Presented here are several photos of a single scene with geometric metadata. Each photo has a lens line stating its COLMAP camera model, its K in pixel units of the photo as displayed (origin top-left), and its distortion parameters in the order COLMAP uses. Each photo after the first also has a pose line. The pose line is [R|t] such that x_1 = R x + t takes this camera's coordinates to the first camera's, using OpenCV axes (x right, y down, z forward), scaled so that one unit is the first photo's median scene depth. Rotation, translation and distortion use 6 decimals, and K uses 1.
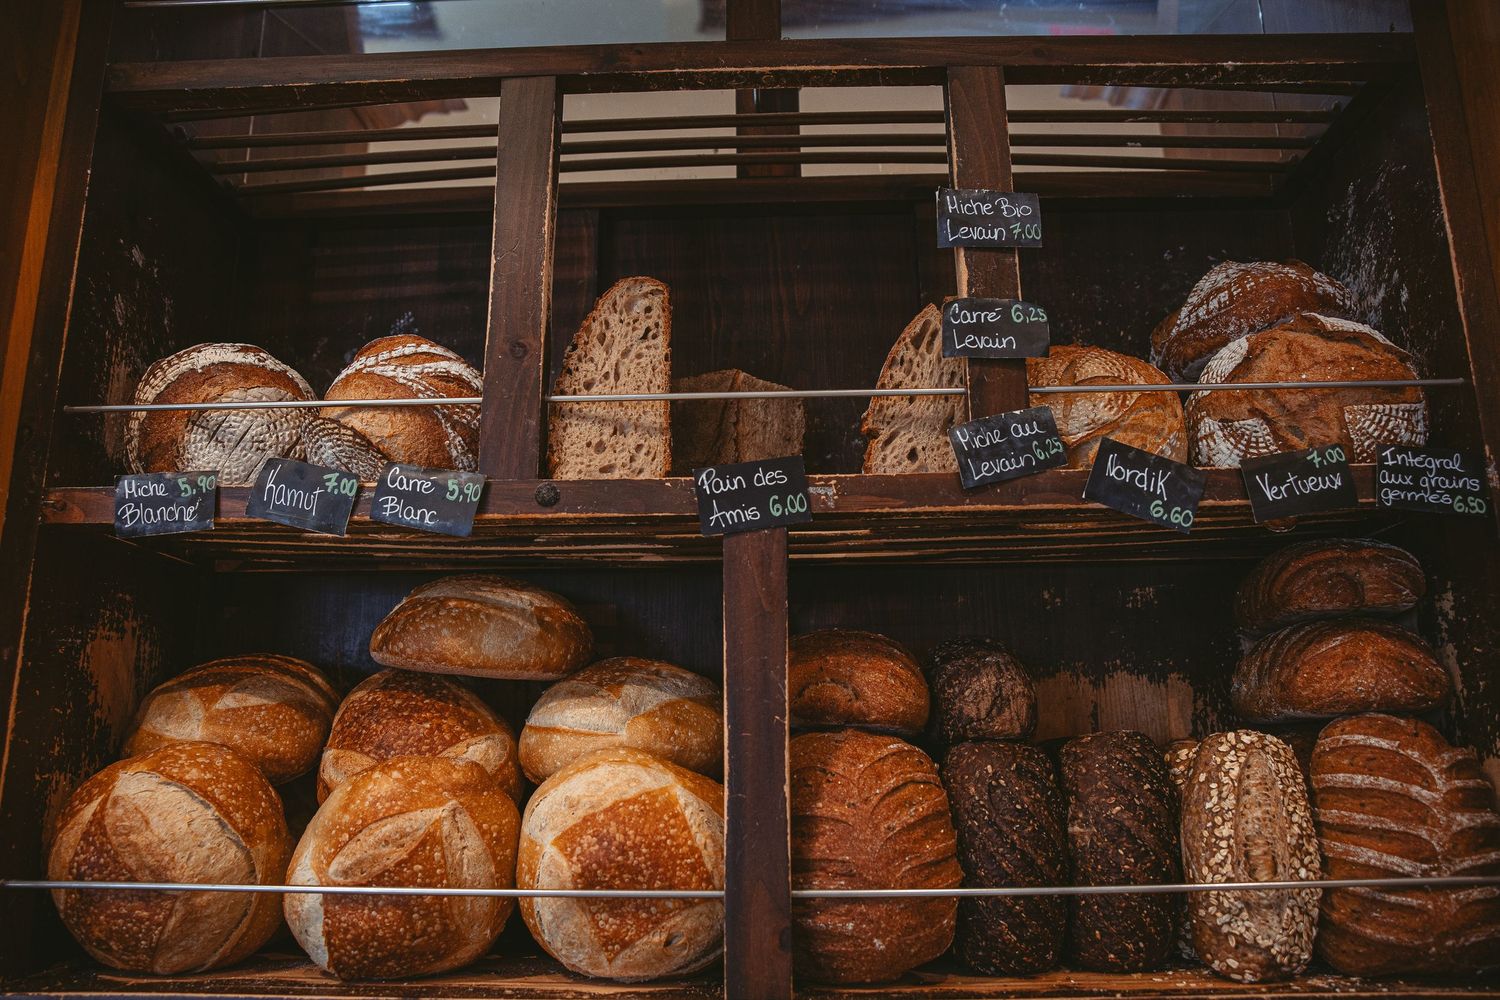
lens RADIAL K [[1158.6, 0, 750.1], [0, 1158.6, 495.1], [0, 0, 1]] dist [-0.078476, 0.014349]
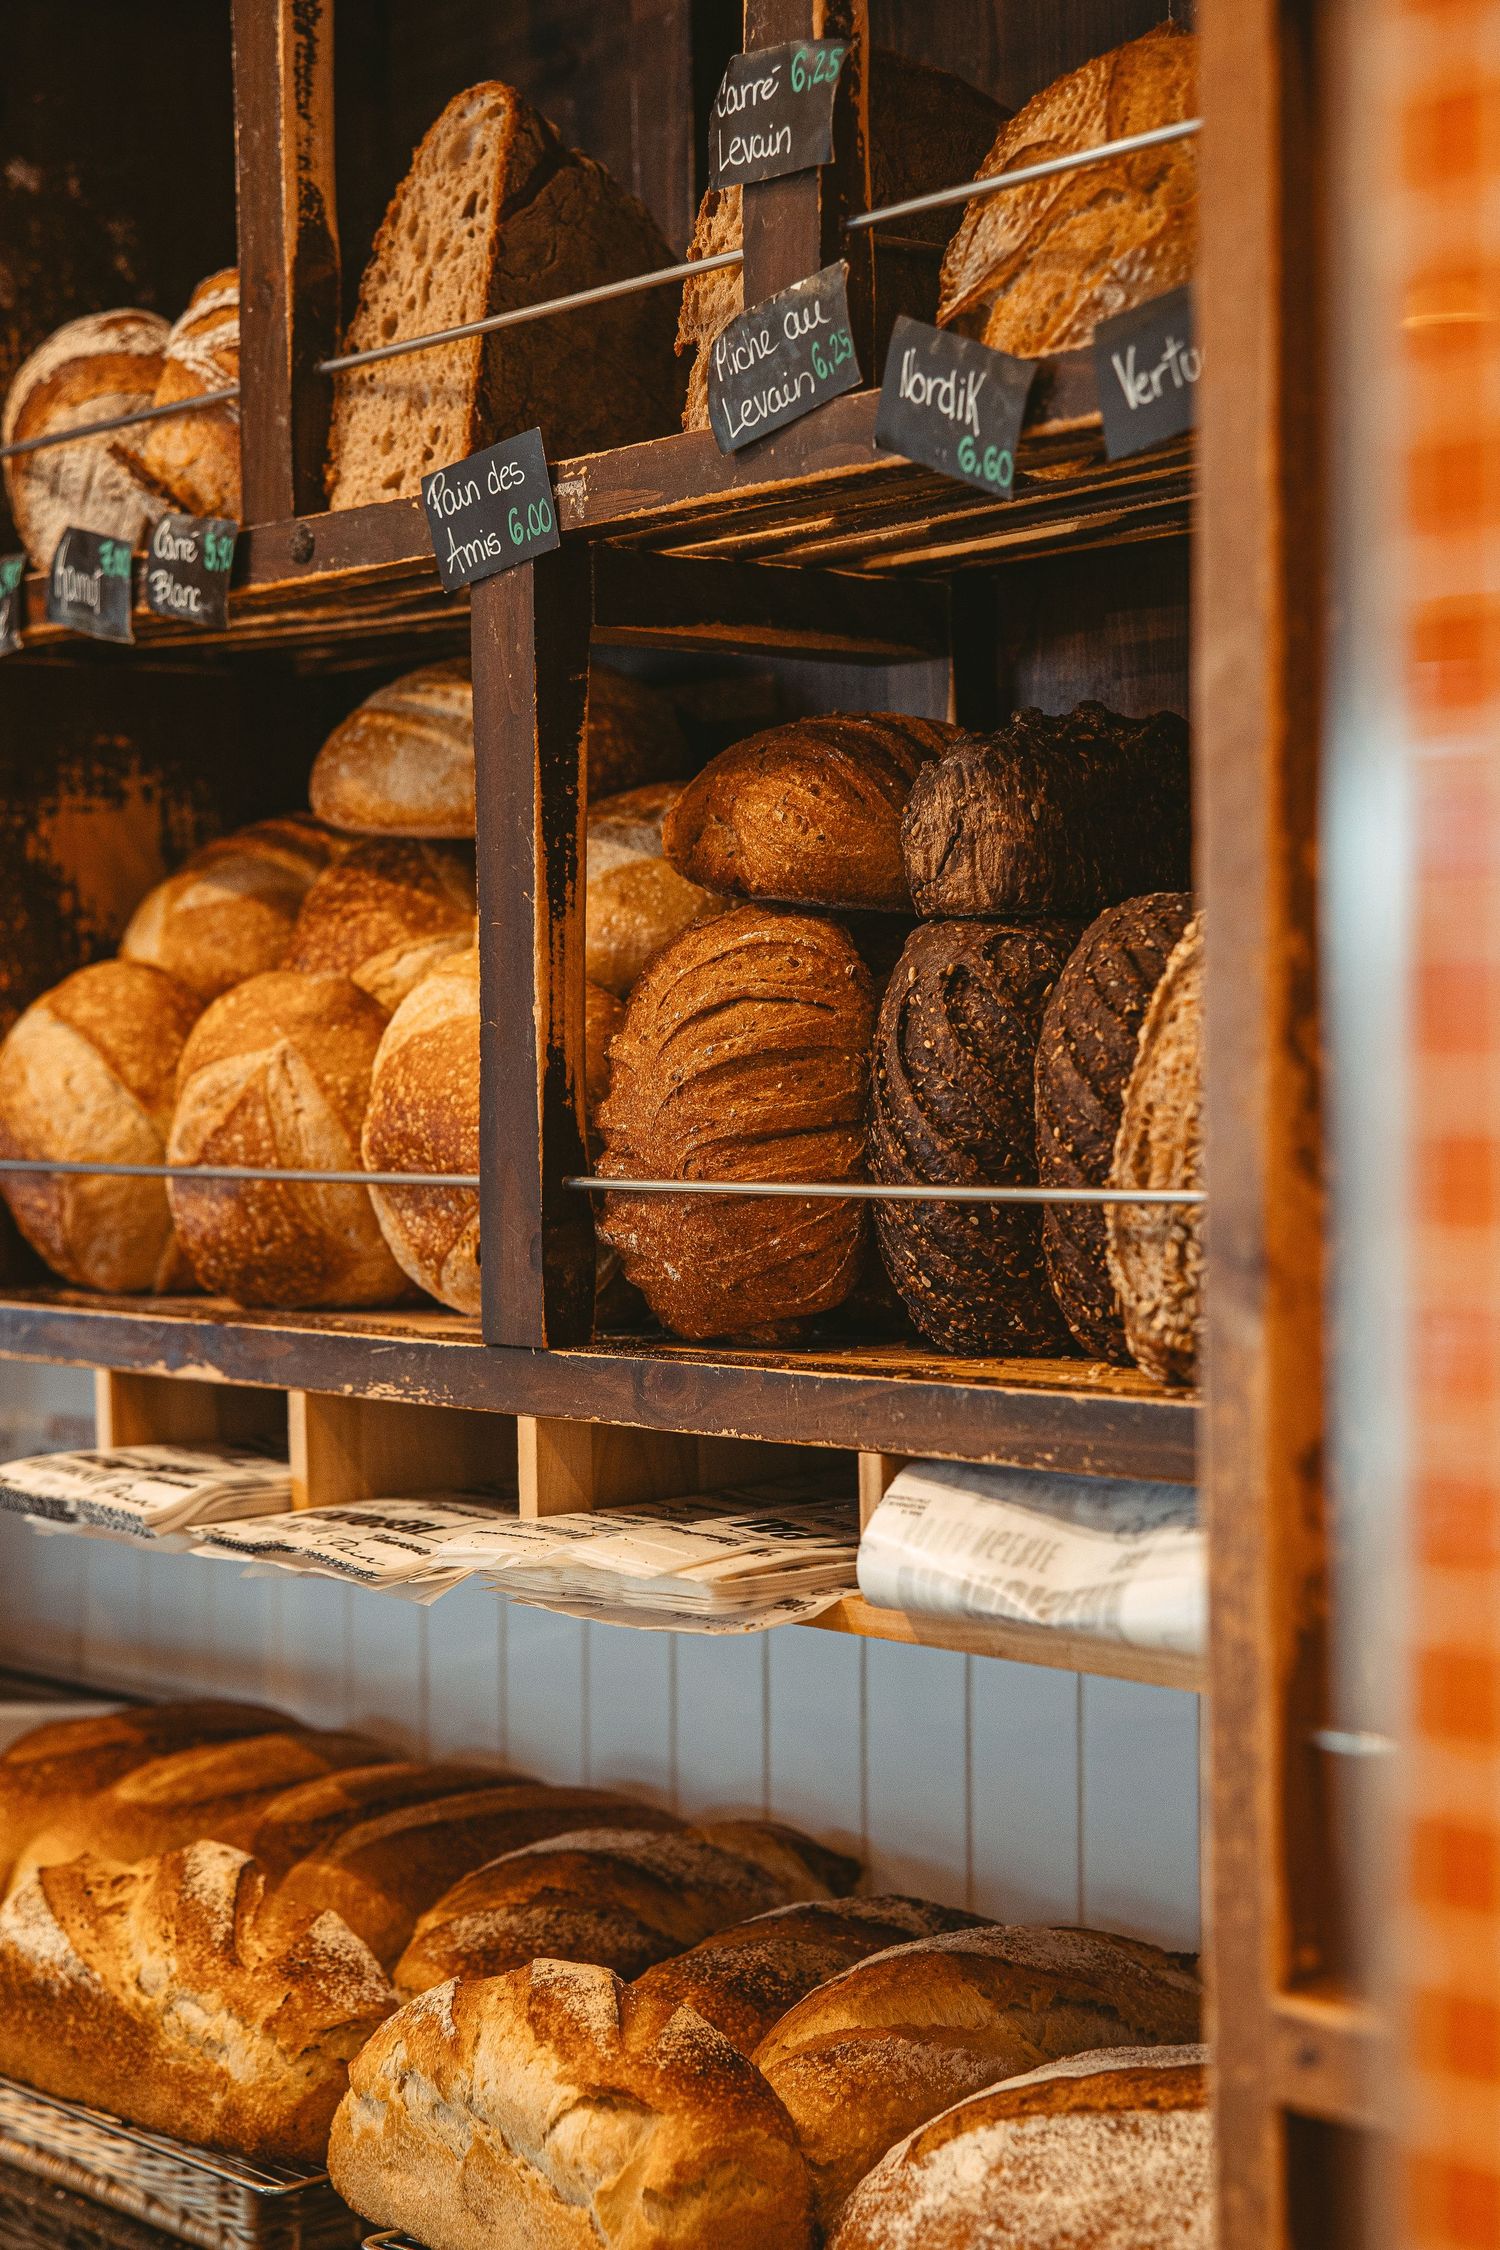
lens RADIAL K [[3746.2, 0, 750.0], [0, 3746.2, 1124.6], [0, 0, 1]] dist [0.120978, 0.000000]
pose [[0.668033, 0.010165, -0.744062, 1.463237], [0.184774, 0.966325, 0.179095, -0.016172], [0.720826, -0.257124, 0.643659, -0.178156]]
